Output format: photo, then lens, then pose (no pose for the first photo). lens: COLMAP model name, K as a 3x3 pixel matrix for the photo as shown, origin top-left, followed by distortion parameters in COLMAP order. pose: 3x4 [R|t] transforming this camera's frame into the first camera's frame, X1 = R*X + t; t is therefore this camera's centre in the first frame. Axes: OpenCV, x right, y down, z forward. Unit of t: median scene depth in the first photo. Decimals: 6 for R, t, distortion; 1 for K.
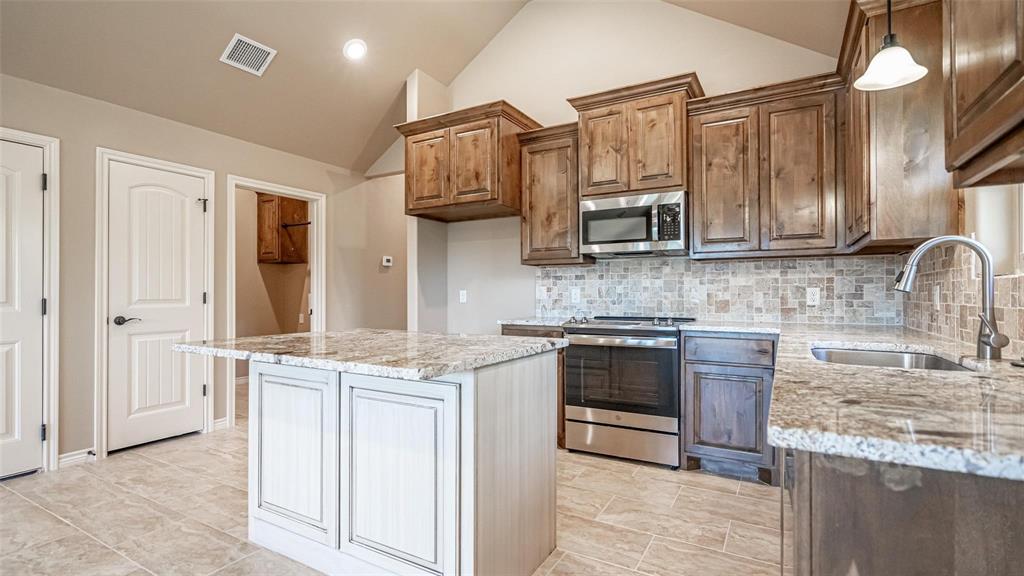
lens RADIAL K [[487.2, 0, 495.6], [0, 487.2, 287.9], [0, 0, 1]] dist [0.000304, 0.000101]
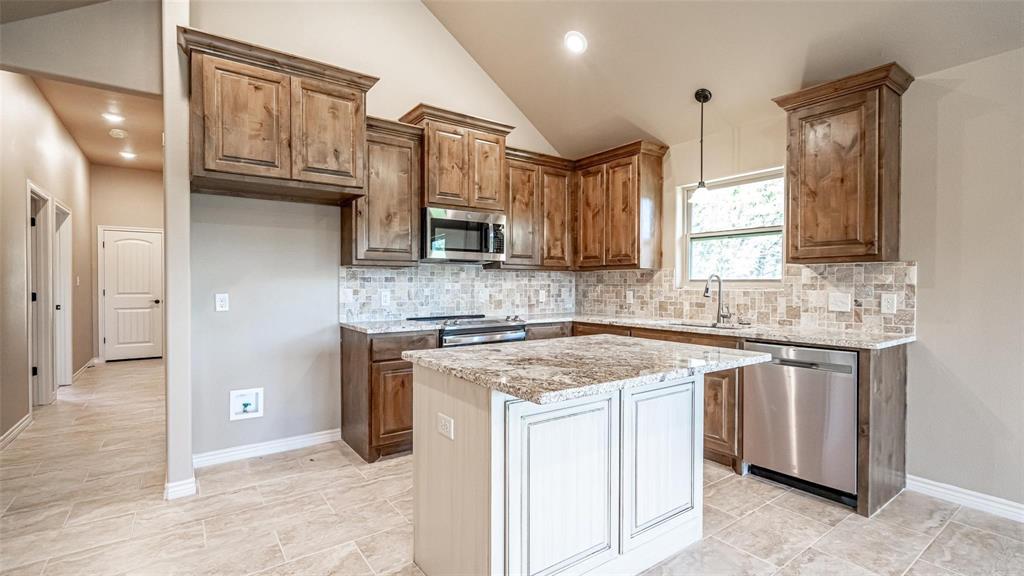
lens RADIAL K [[463.1, 0, 512.0], [0, 463.1, 288.0], [0, 0, 1]] dist [-0.008872, 0.001128]
pose [[0.399177, -0.003961, 0.916865, -0.652964], [-0.010517, 0.999905, 0.008899, -0.017401], [-0.916813, -0.013195, 0.399098, 0.444770]]
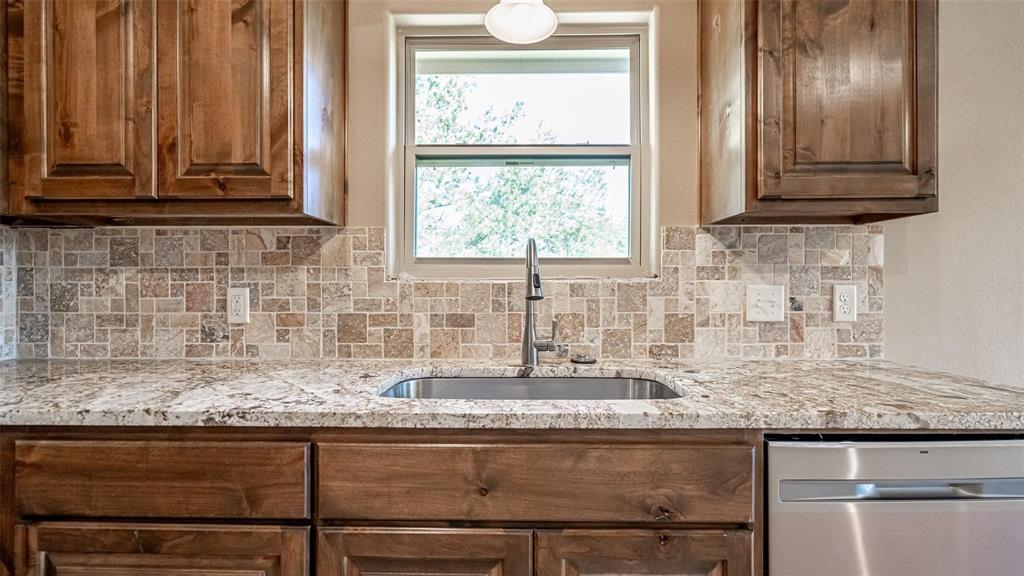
lens RADIAL K [[473.3, 0, 512.0], [0, 473.3, 288.0], [0, 0, 1]] dist [0.001718, 0.000560]
pose [[-0.489849, -0.000619, 0.871807, 0.084520], [-0.005350, 0.999983, -0.002296, -0.002131], [-0.871791, -0.005789, -0.489844, 0.640390]]
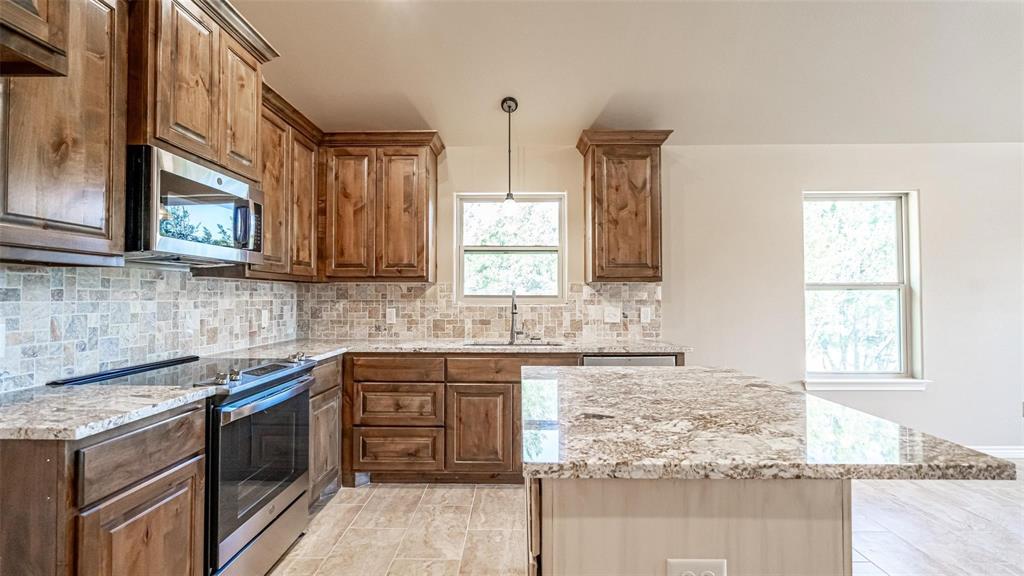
lens RADIAL K [[463.1, 0, 512.0], [0, 463.1, 288.0], [0, 0, 1]] dist [-0.008872, 0.001128]
pose [[-0.494519, 0.018901, 0.868962, -0.414758], [-0.005721, 0.999671, -0.025000, -0.022639], [-0.869148, -0.017335, -0.494248, 0.913471]]
